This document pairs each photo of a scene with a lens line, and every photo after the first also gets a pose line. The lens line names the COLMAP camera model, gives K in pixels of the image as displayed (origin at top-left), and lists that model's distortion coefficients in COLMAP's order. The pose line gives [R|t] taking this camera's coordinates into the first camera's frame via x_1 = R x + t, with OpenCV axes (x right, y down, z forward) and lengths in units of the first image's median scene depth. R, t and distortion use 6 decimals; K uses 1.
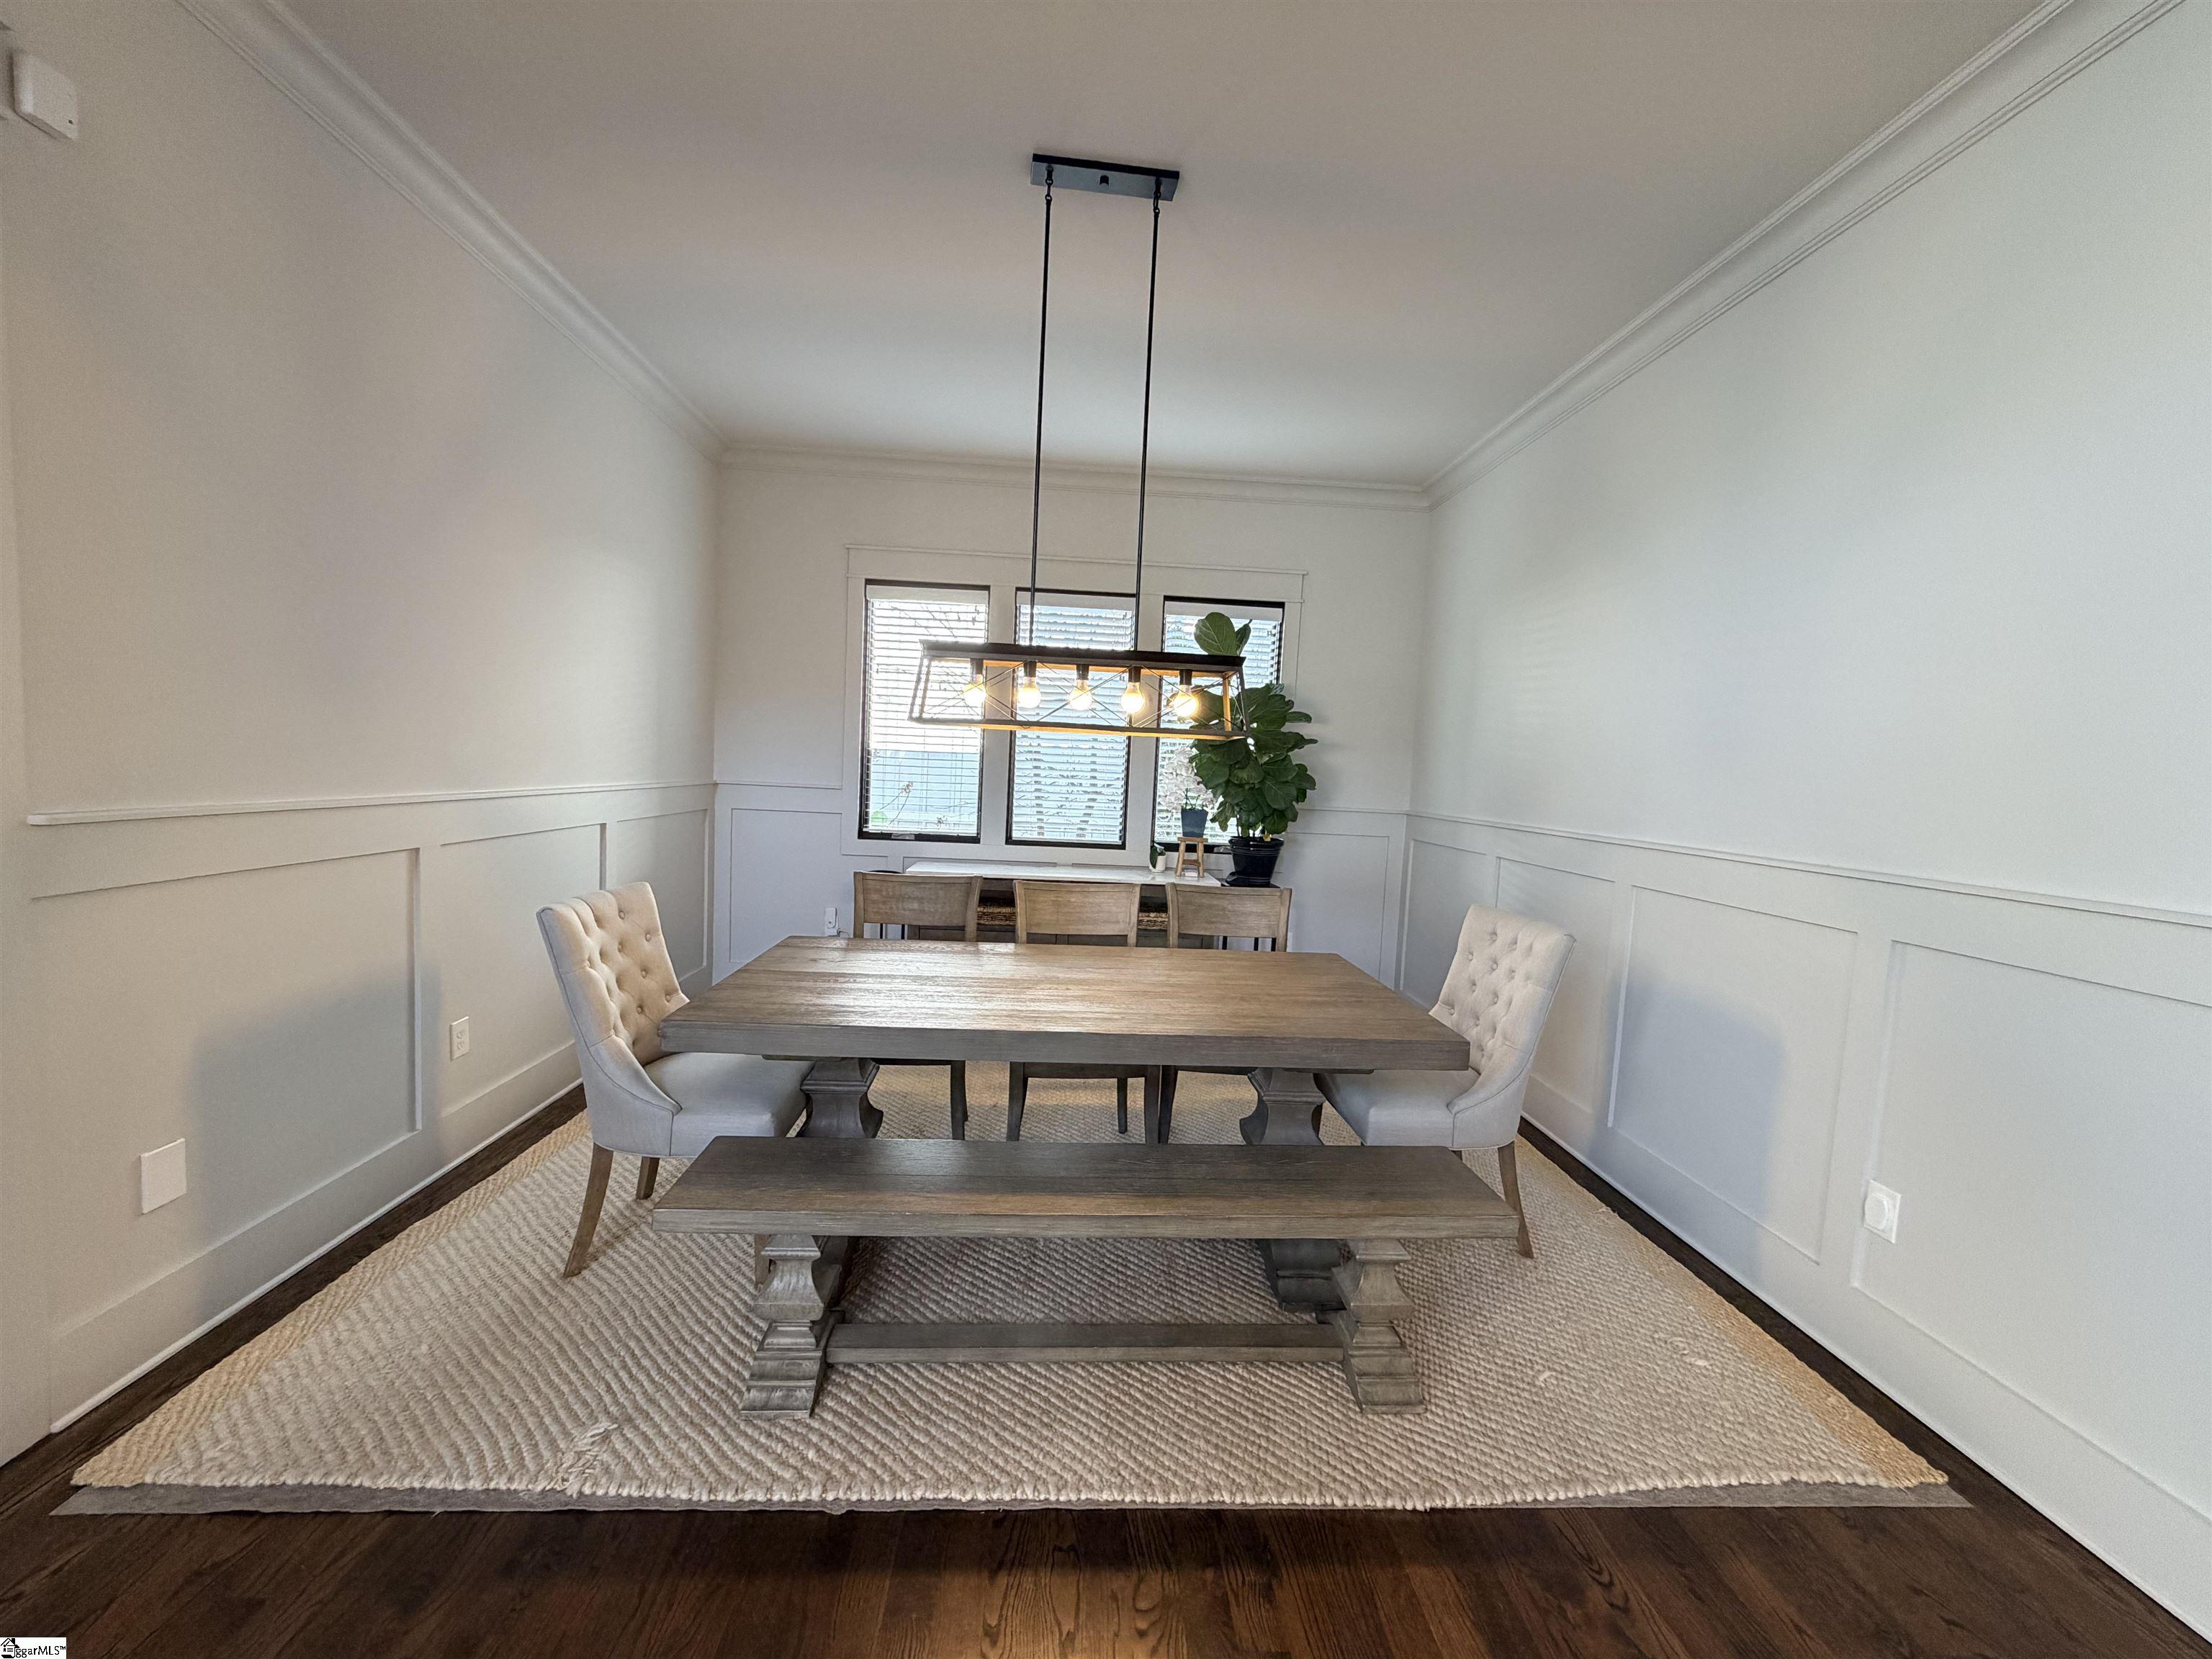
lens RADIAL K [[877.4, 0, 1098.3], [0, 877.4, 834.5], [0, 0, 1]] dist [0.000458, 0.000507]
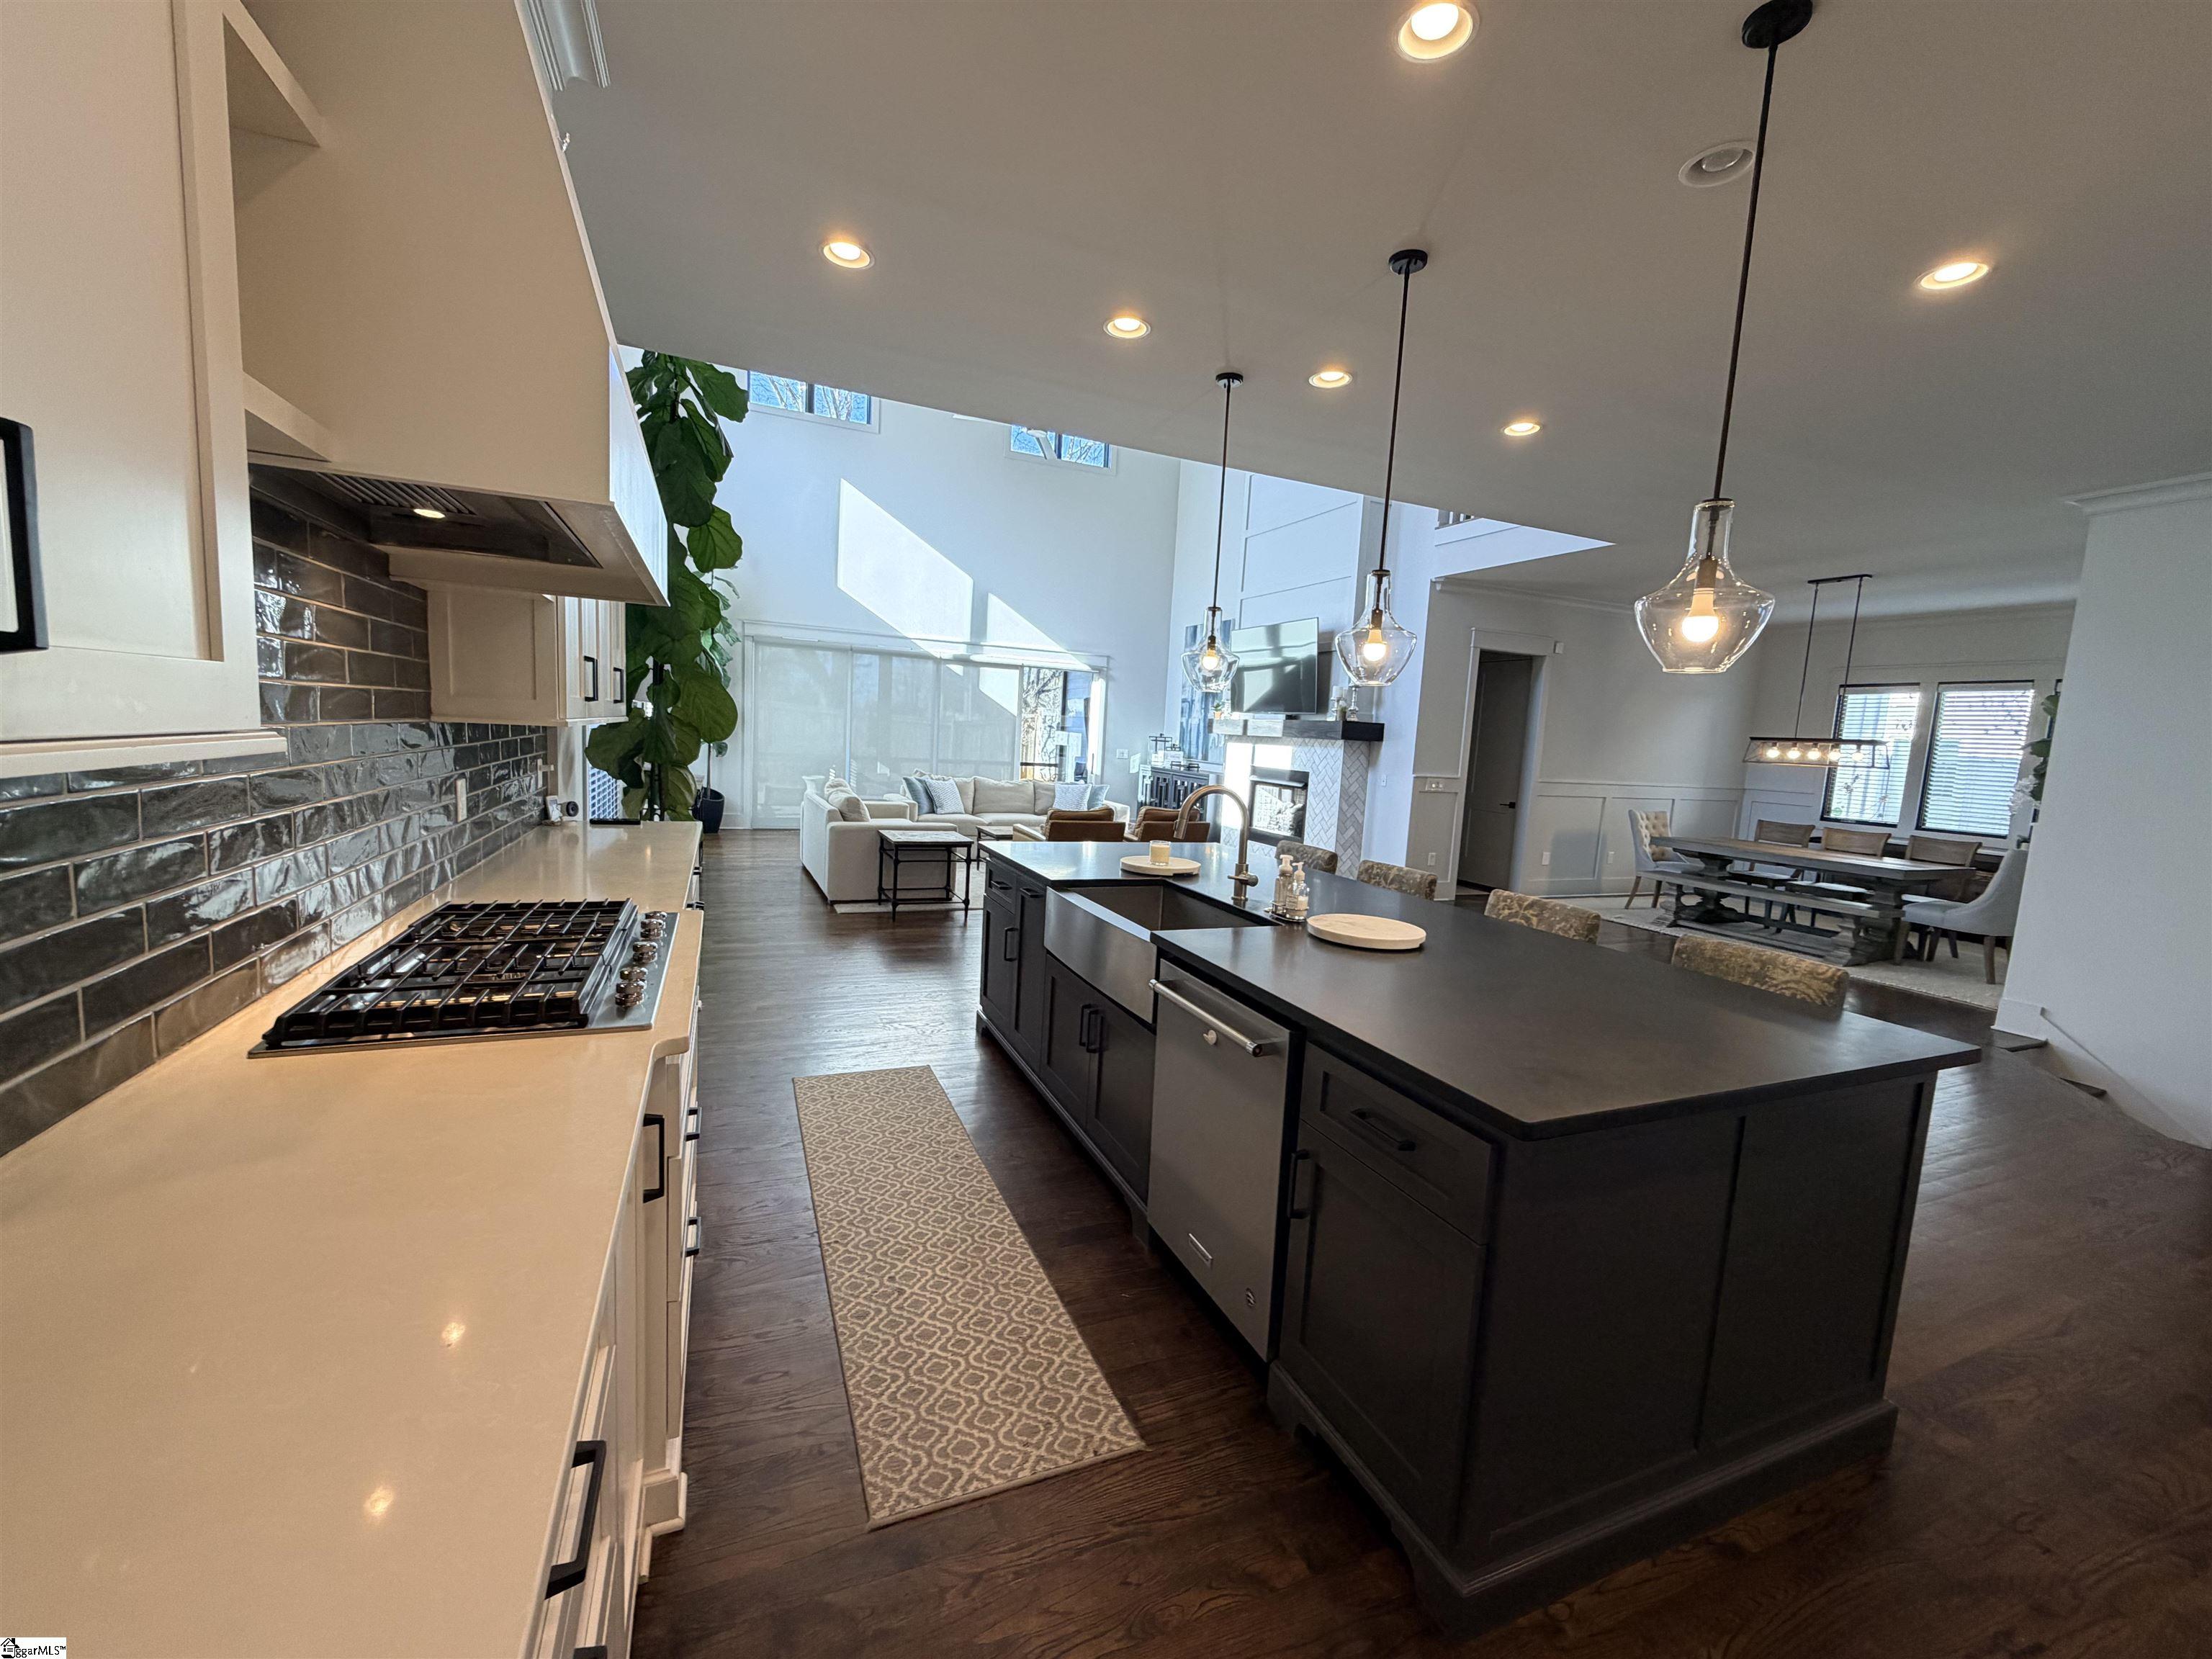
lens RADIAL K [[877.4, 0, 1096.6], [0, 877.4, 828.3], [0, 0, 1]] dist [0.000458, 0.000507]
pose [[0.346159, 0.081788, -0.934604, 1.691975], [-0.111685, 0.992701, 0.045506, 0.191927], [0.931505, 0.088629, 0.352766, -1.985903]]
